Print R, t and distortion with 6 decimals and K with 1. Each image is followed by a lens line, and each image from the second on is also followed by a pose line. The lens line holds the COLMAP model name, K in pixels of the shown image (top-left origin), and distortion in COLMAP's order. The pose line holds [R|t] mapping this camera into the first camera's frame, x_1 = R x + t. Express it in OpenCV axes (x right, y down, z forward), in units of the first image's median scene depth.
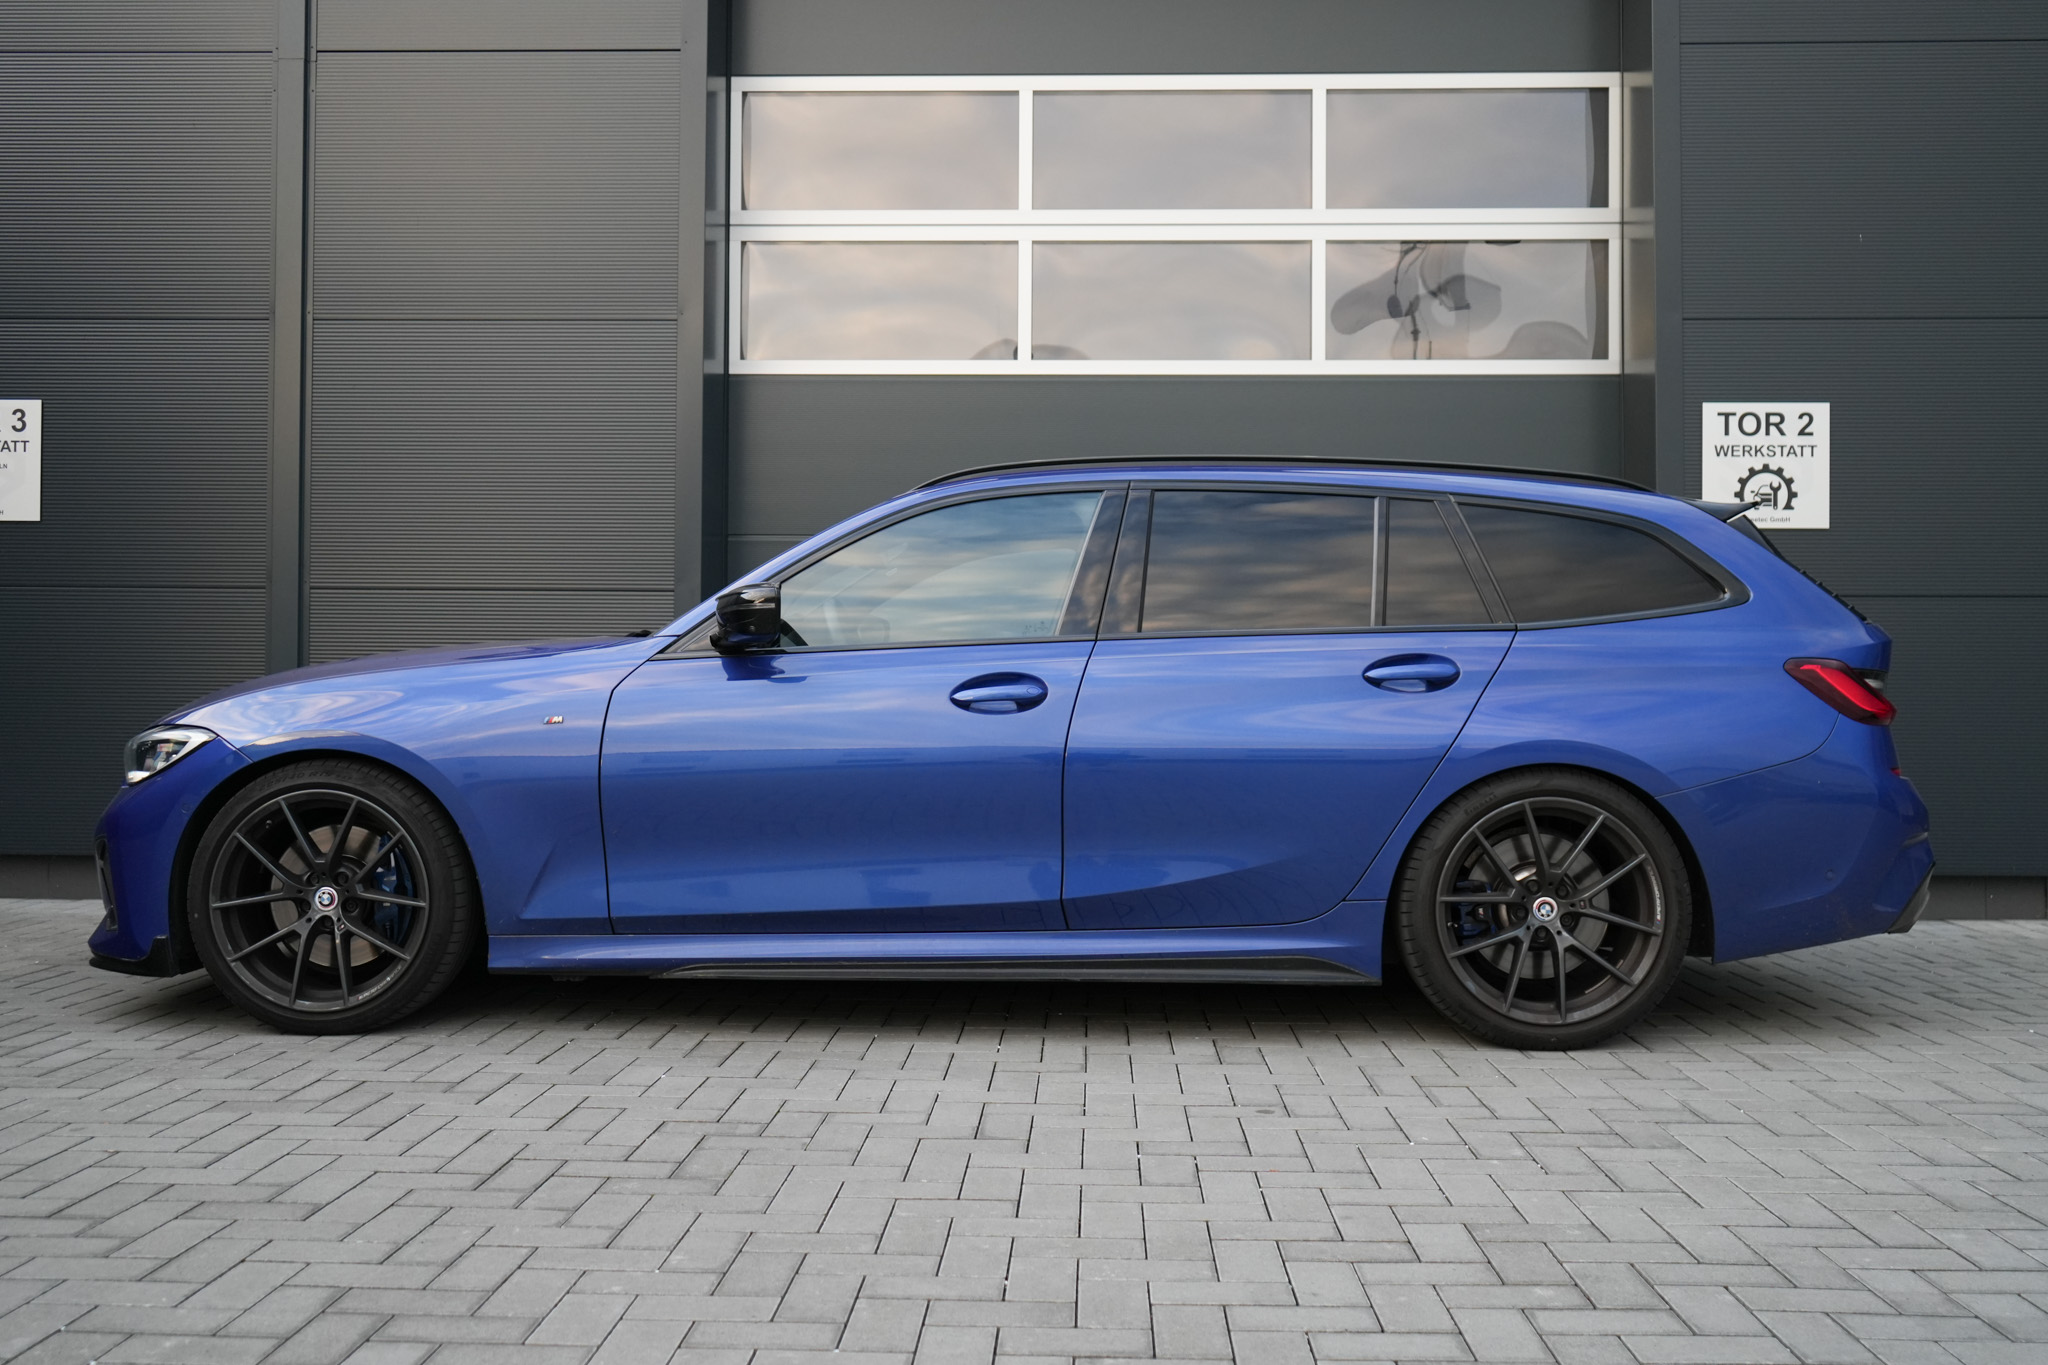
lens RADIAL K [[1868.5, 0, 1024.0], [0, 1868.5, 682.5], [0, 0, 1]] dist [-0.001278, -0.002483]
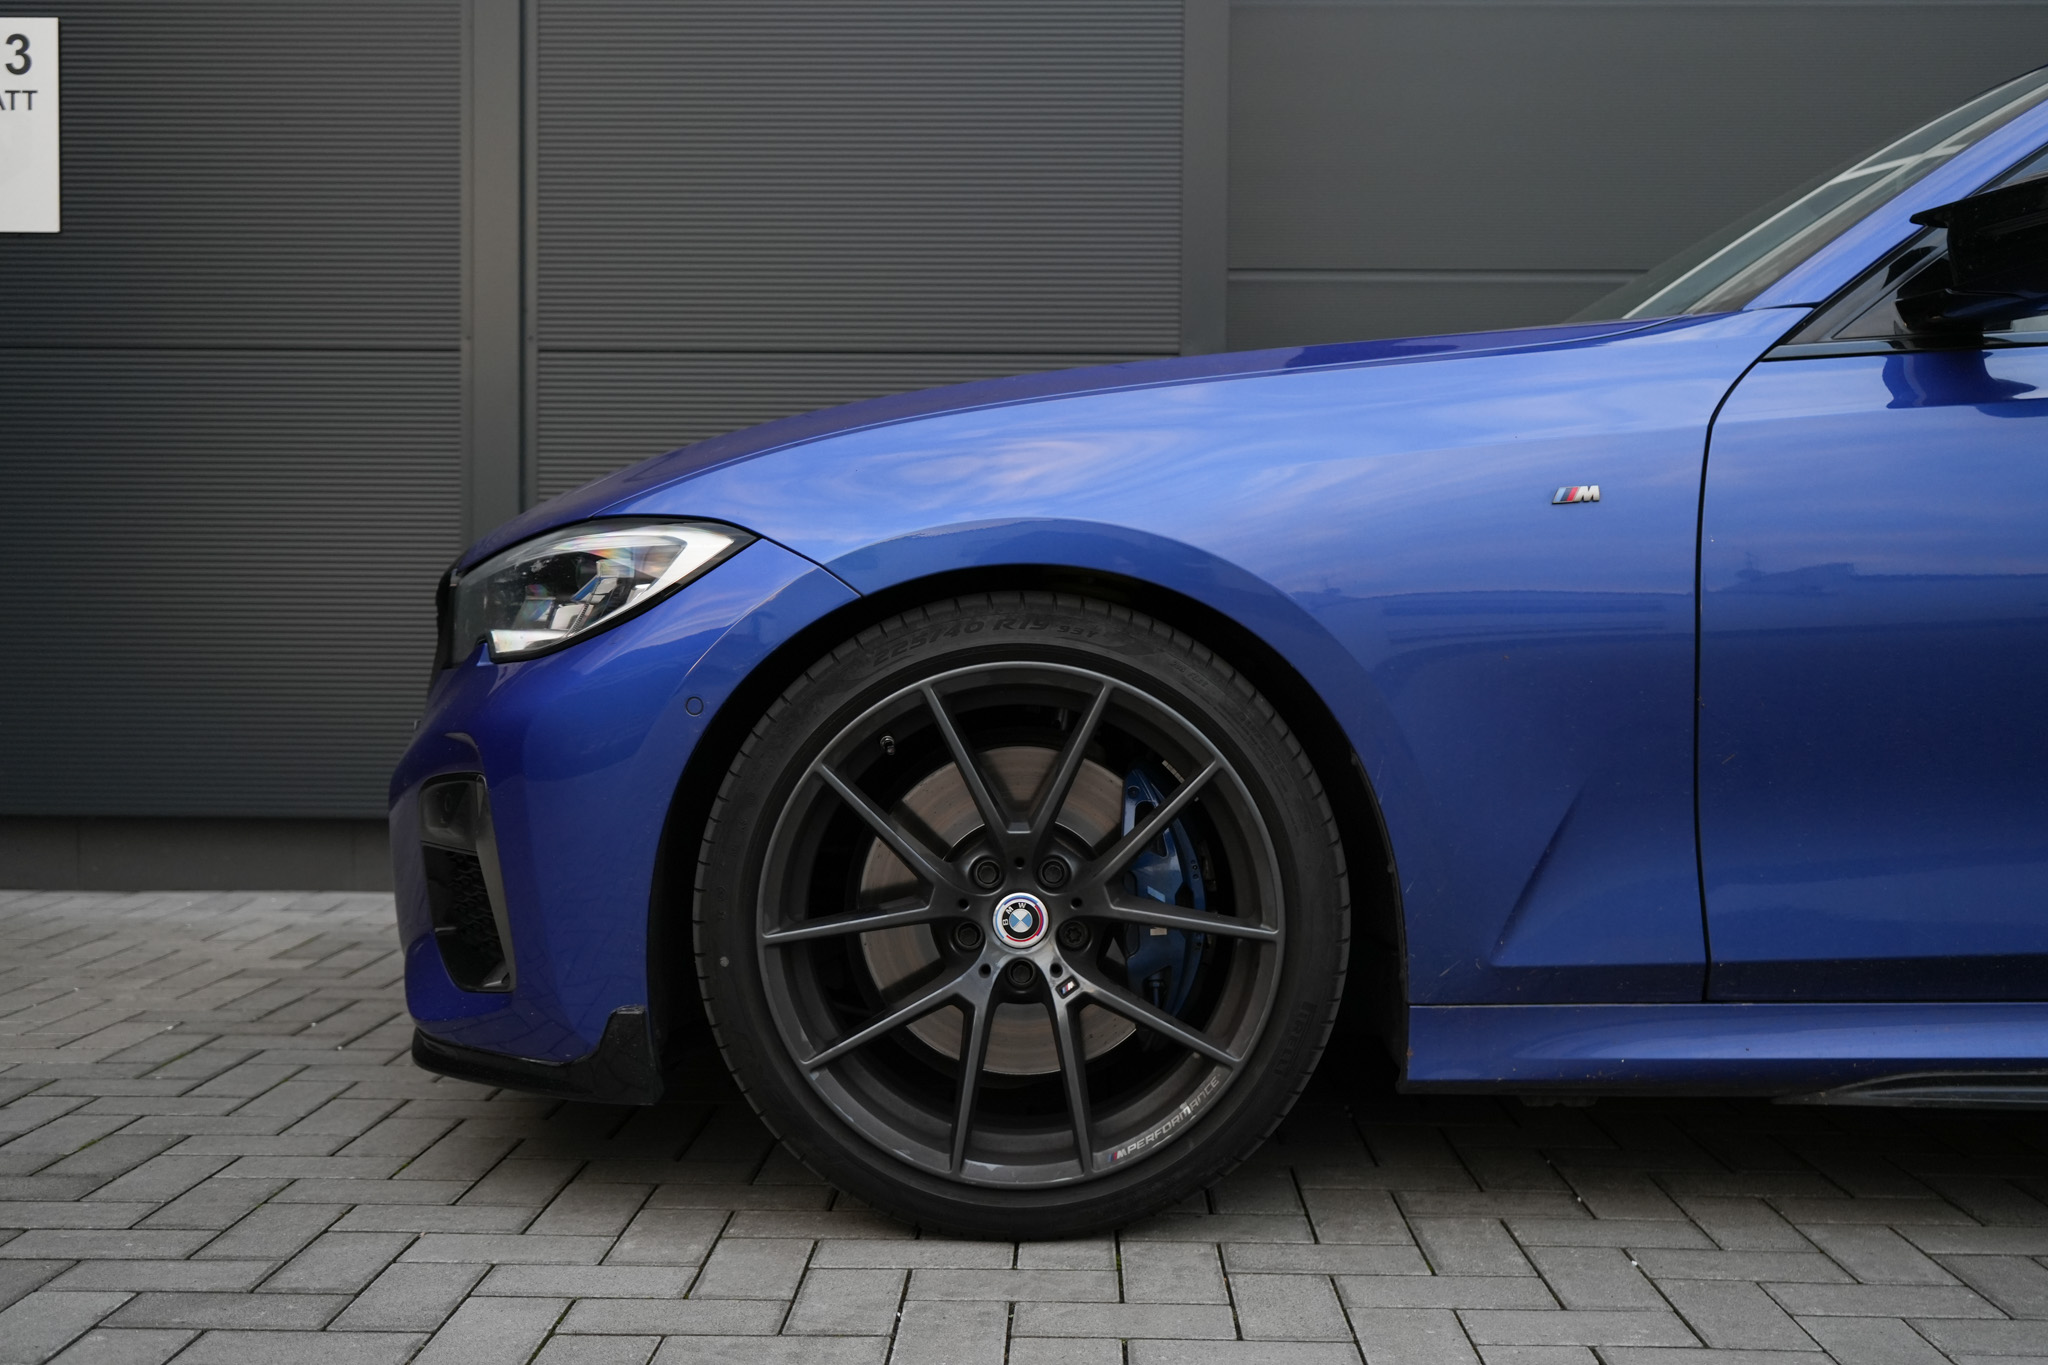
lens RADIAL K [[2202.6, 0, 1032.6], [0, 2202.6, 688.1], [0, 0, 1]] dist [0.011680, -0.002264]
pose [[0.999920, -0.001440, 0.012561, -0.380094], [0.000984, 0.999344, 0.036206, 0.045427], [-0.012605, -0.036191, 0.999265, 0.505544]]
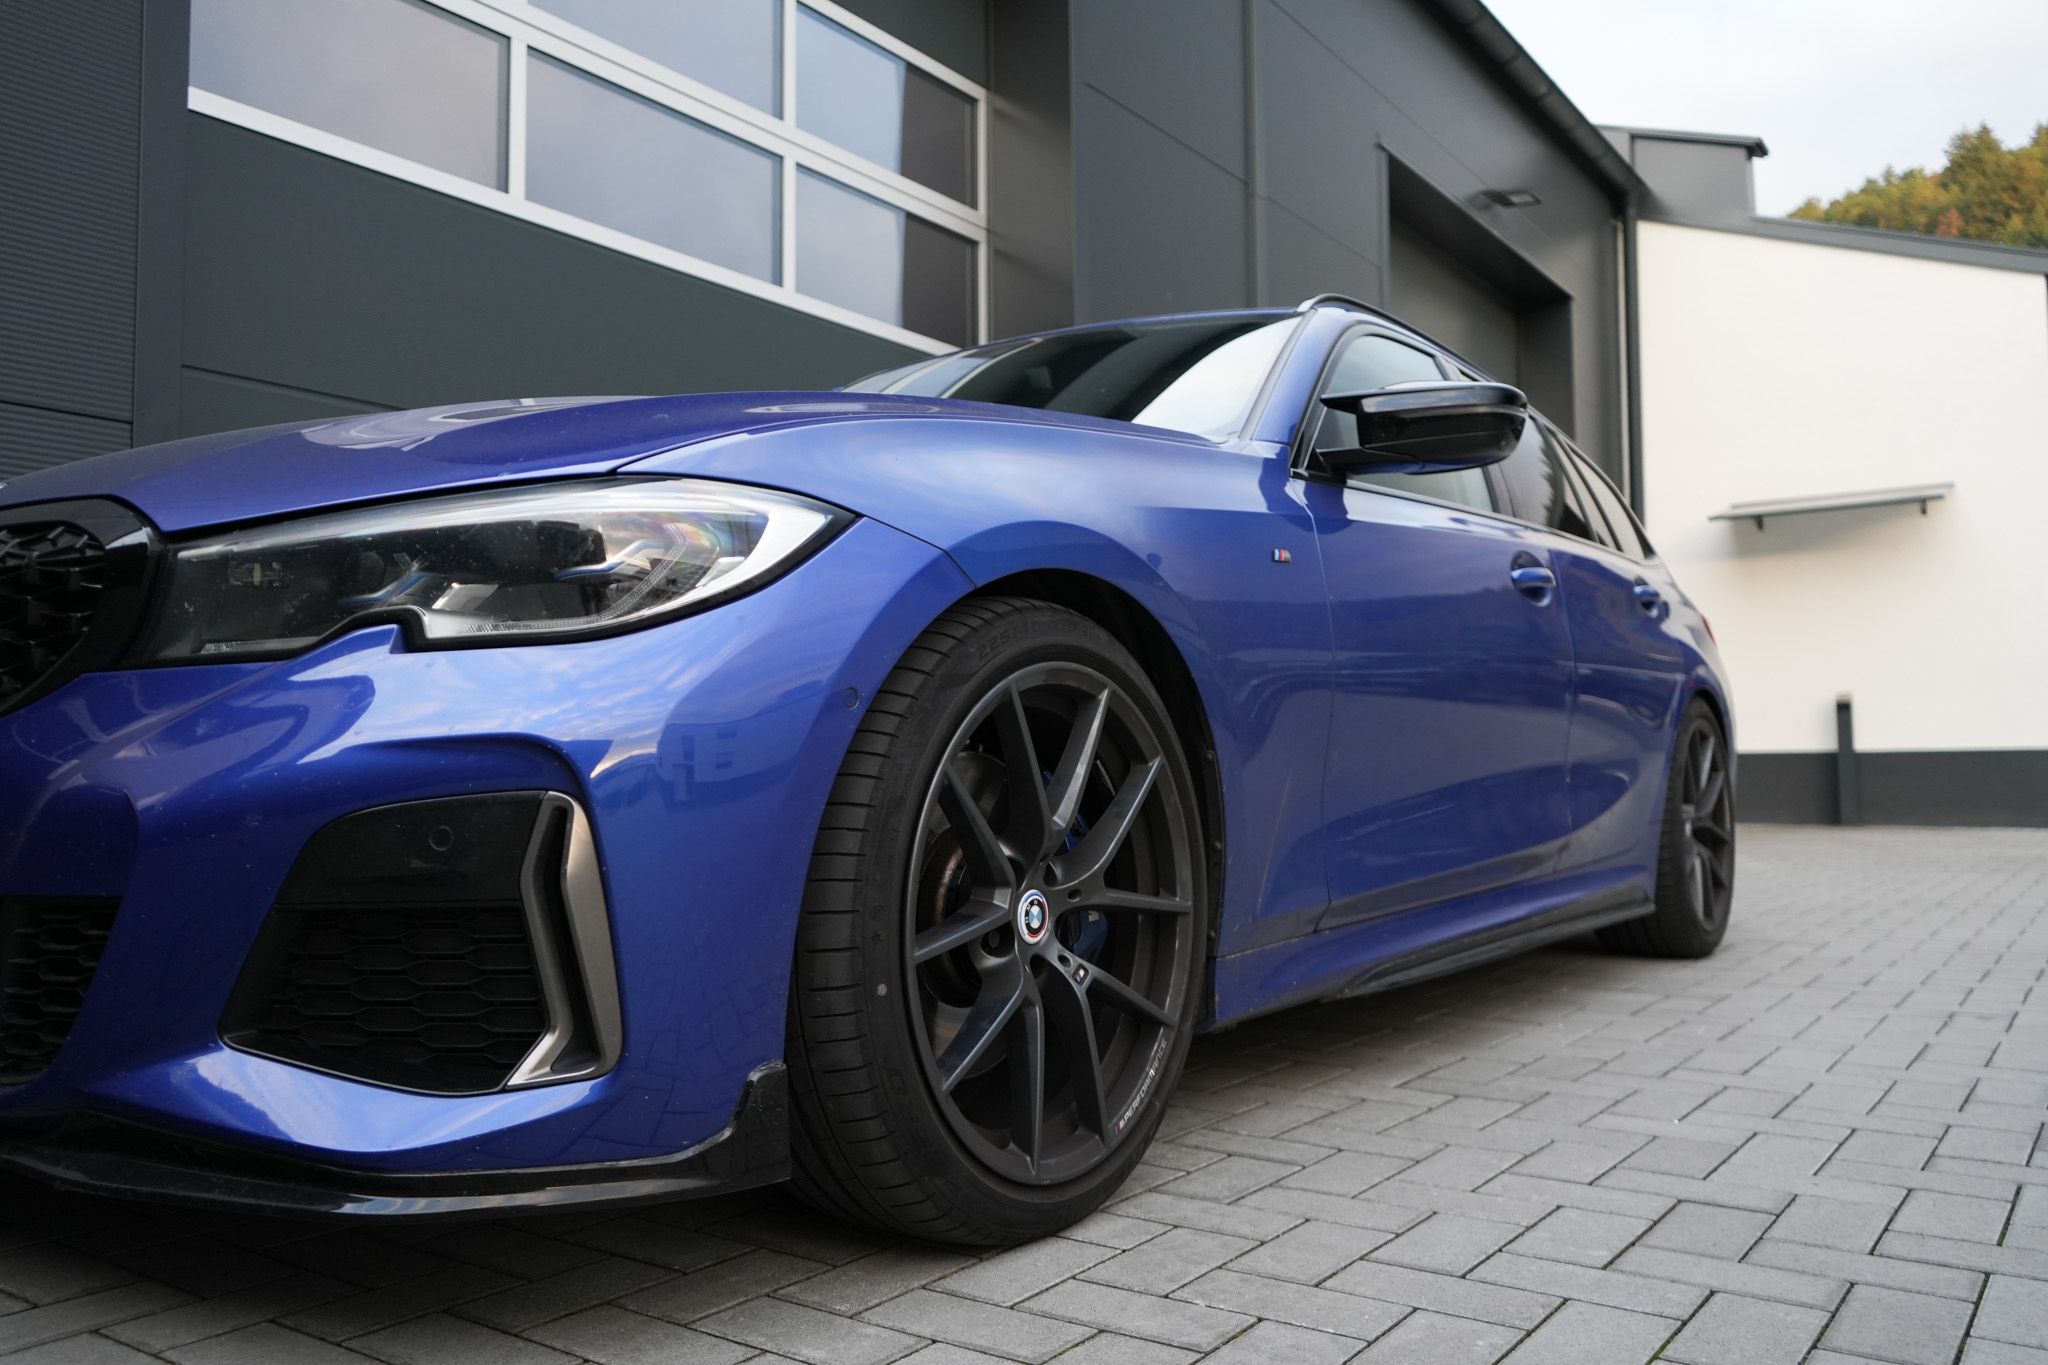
lens RADIAL K [[1623.8, 0, 1024.0], [0, 1623.8, 682.5], [0, 0, 1]] dist [-0.008592, 0.002981]
pose [[0.544184, 0.033939, 0.838279, -0.699317], [0.001026, 0.999154, -0.041119, 0.077608], [-0.838965, 0.023236, 0.543689, 0.801475]]
